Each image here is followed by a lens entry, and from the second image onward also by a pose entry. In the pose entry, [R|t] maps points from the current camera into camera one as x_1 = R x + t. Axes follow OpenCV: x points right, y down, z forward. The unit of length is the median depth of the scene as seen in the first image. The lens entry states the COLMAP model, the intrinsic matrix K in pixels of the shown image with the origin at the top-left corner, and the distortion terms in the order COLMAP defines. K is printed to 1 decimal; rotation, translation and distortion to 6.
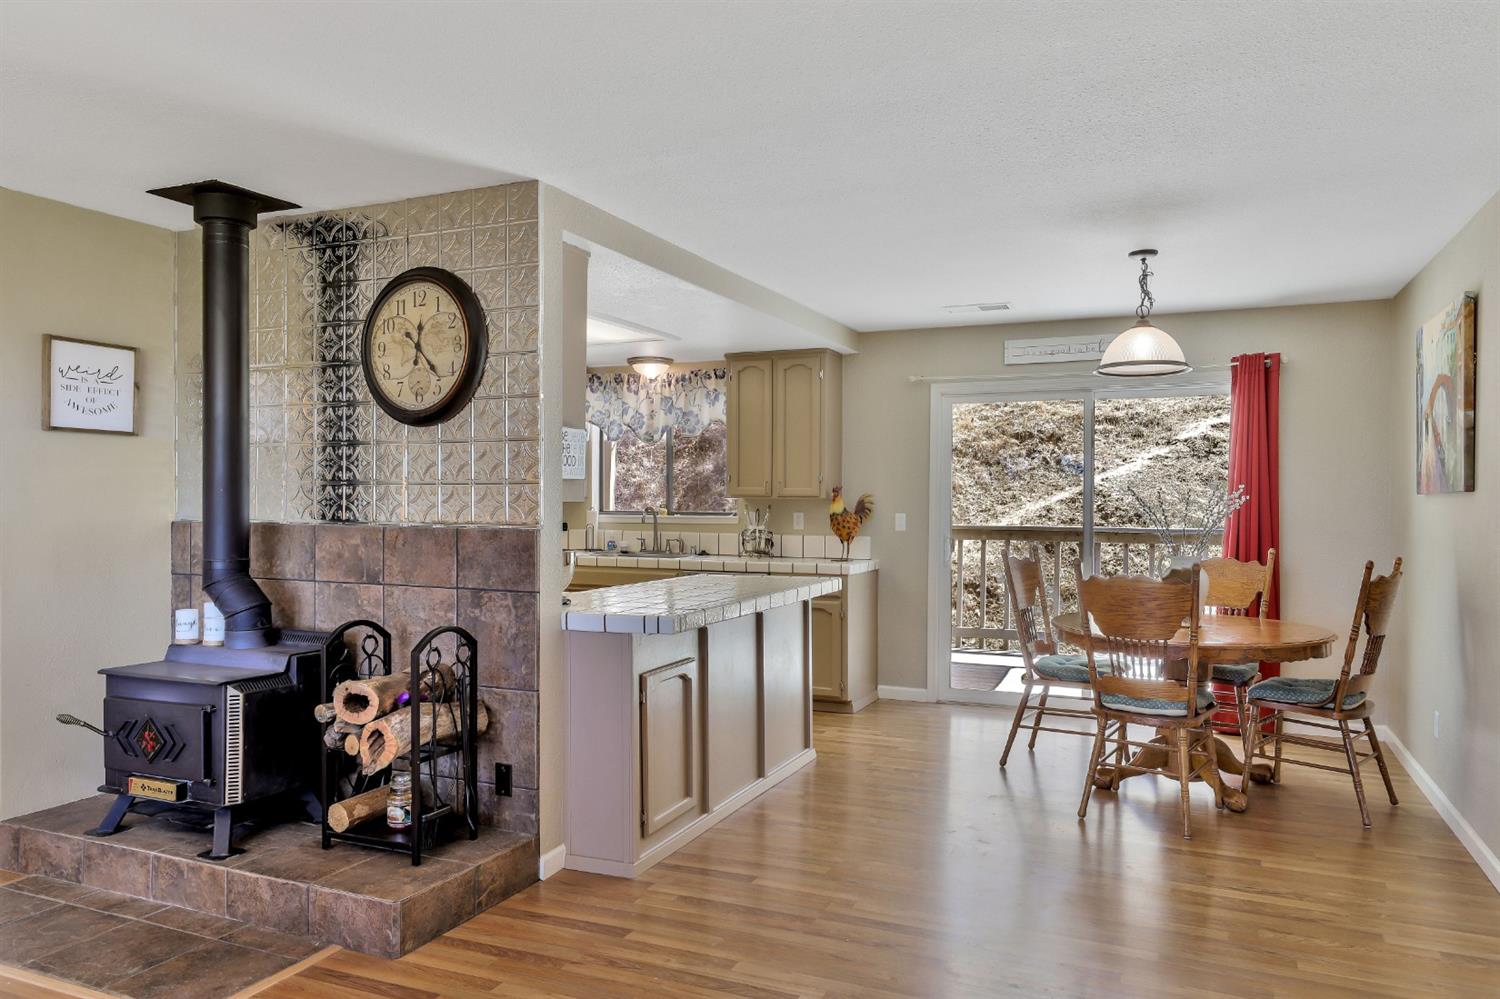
lens RADIAL K [[1031.1, 0, 749.2], [0, 1031.1, 509.3], [0, 0, 1]] dist [0.008503, 0.006108]
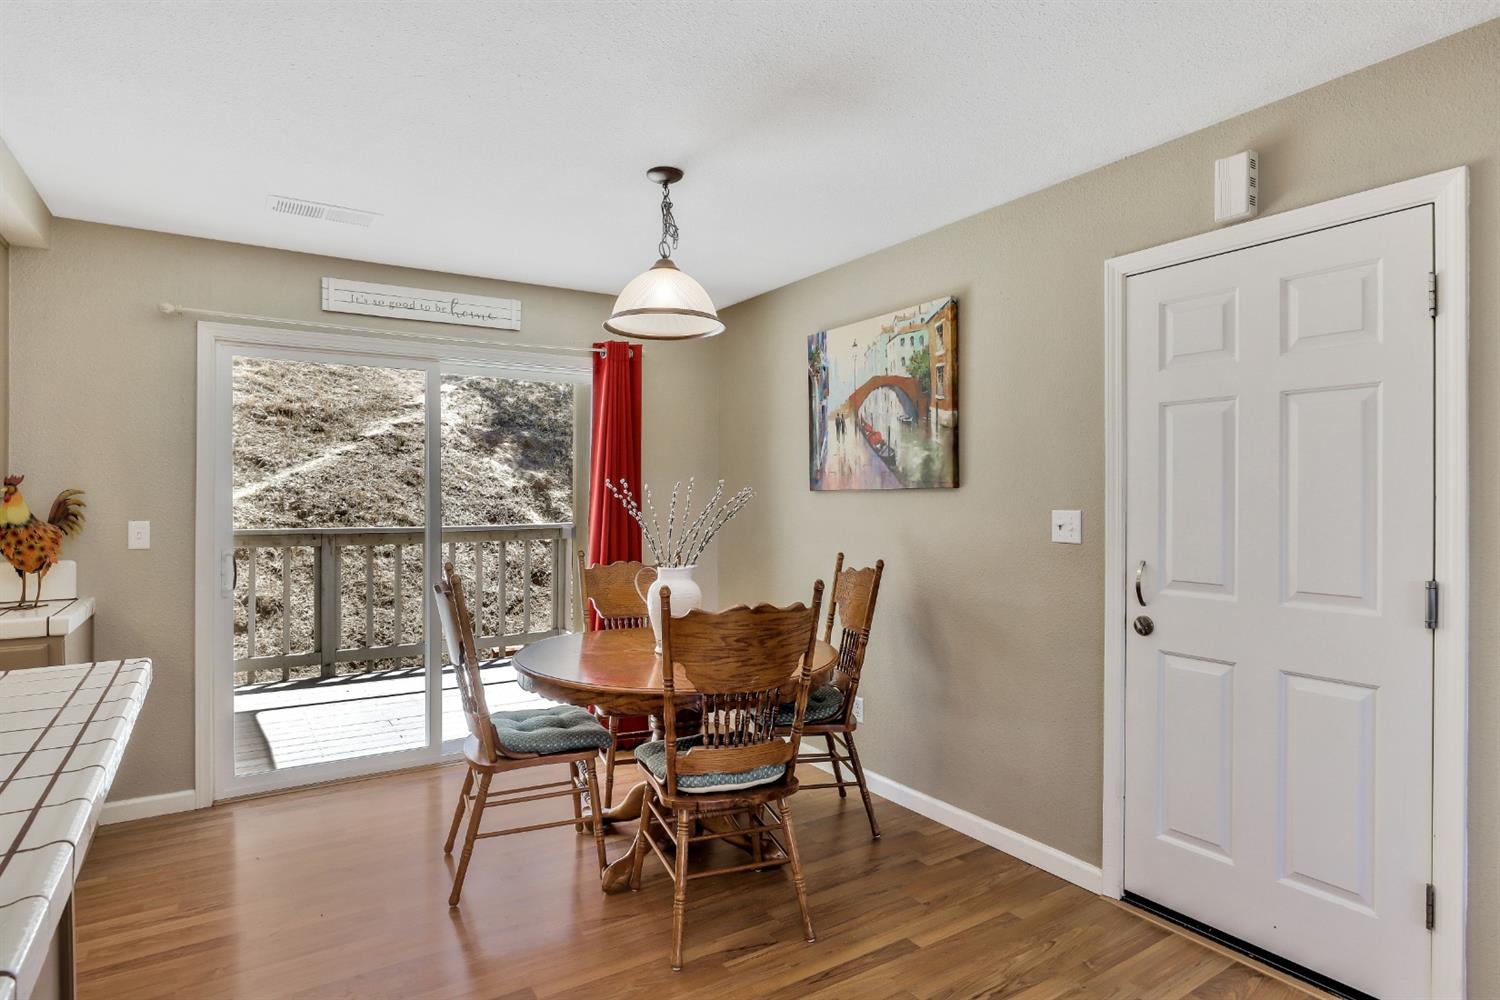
lens RADIAL K [[811.1, 0, 754.3], [0, 811.1, 493.8], [0, 0, 1]] dist [-0.031887, 0.013155]
pose [[0.542915, -0.001674, 0.839786, -0.091635], [0.011515, 0.999919, -0.005450, -0.008279], [-0.839709, 0.012629, 0.542890, 0.673303]]
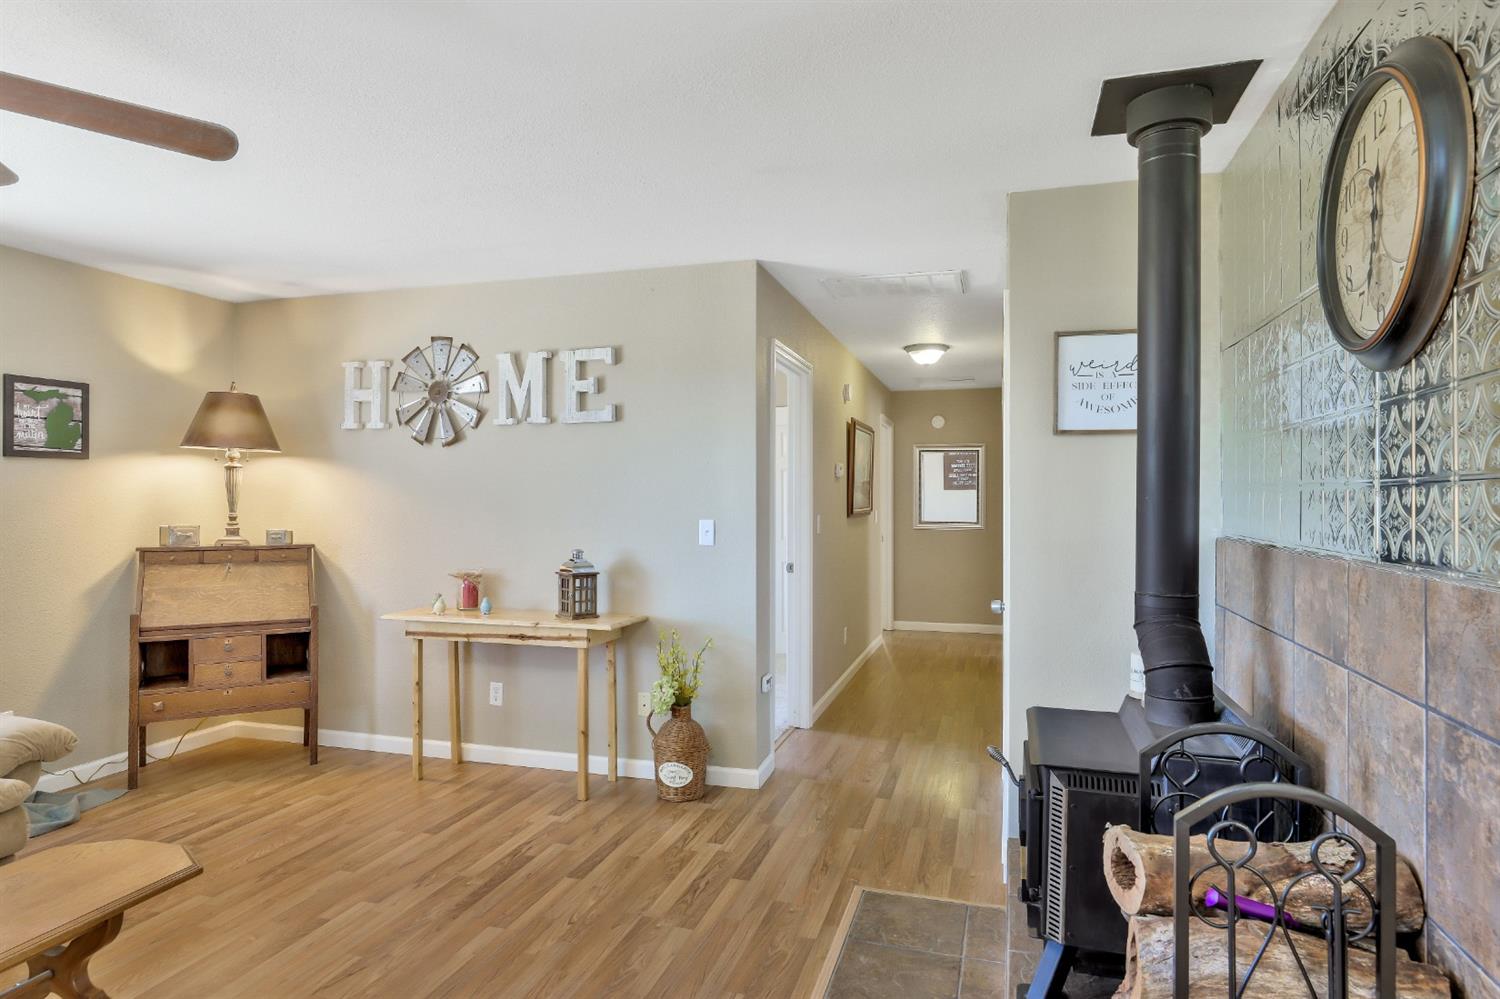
lens RADIAL K [[872.5, 0, 754.1], [0, 872.5, 492.8], [0, 0, 1]] dist [-0.027018, 0.017085]
pose [[0.134702, -0.012278, -0.990810, 0.052203], [-0.014846, 0.999786, -0.014408, -0.008228], [0.990775, 0.016650, 0.134491, 0.567006]]
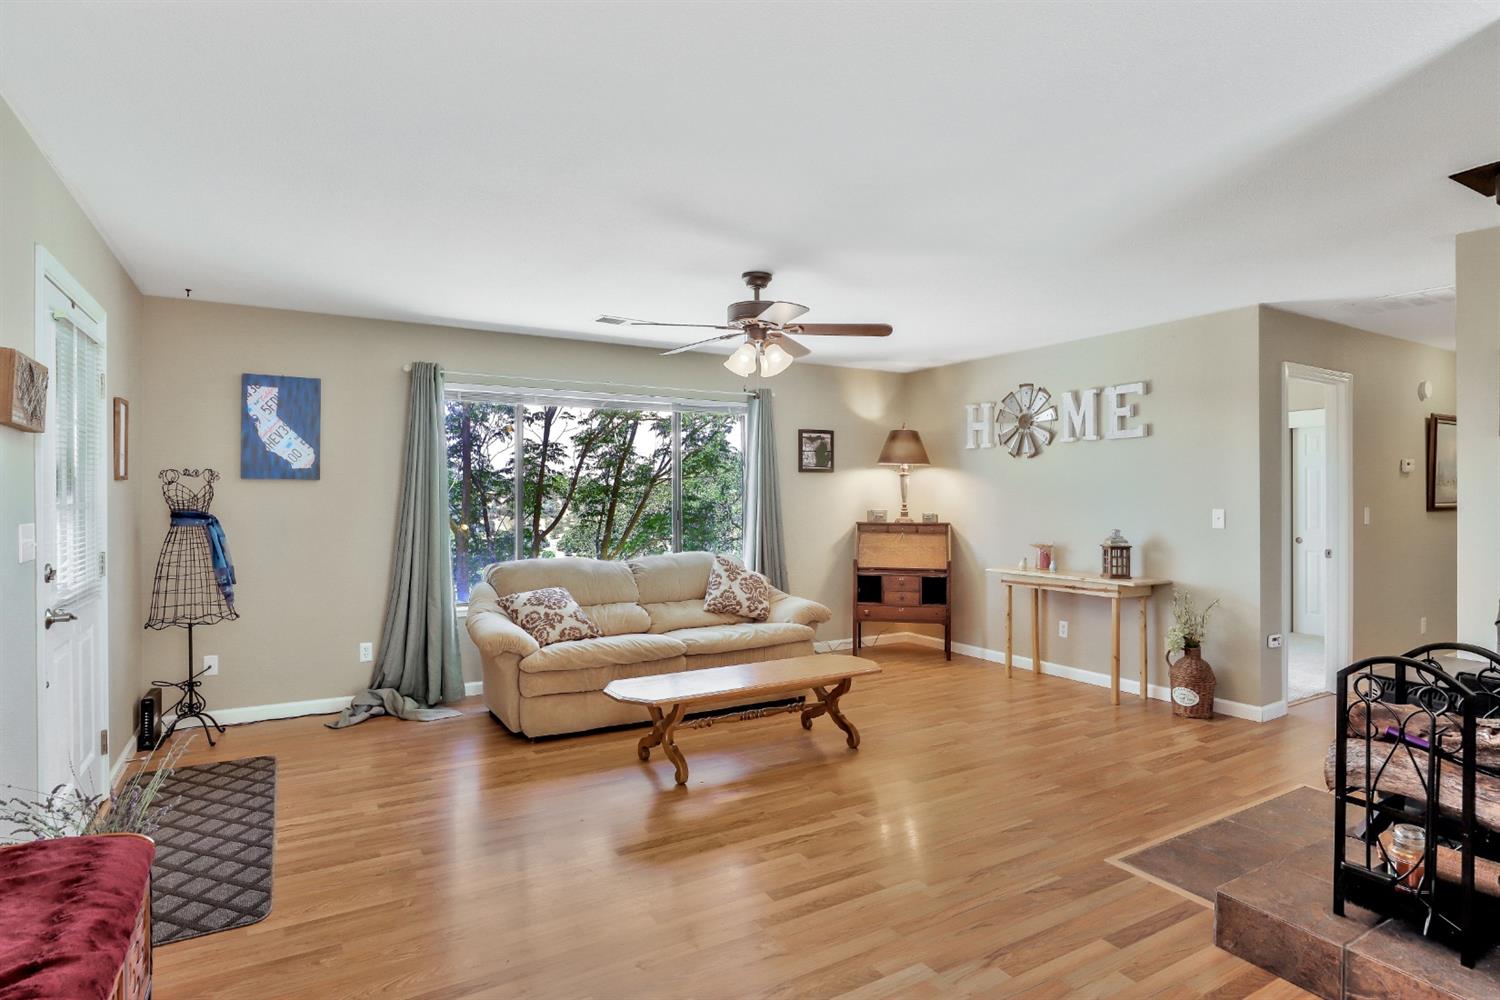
lens RADIAL K [[791.1, 0, 754.7], [0, 791.1, 496.0], [0, 0, 1]] dist [-0.026165, 0.000557]
pose [[-0.576531, -0.004597, -0.817063, 0.390242], [-0.014015, 0.999893, 0.004263, -0.005705], [0.816955, 0.013909, -0.576533, 0.748455]]
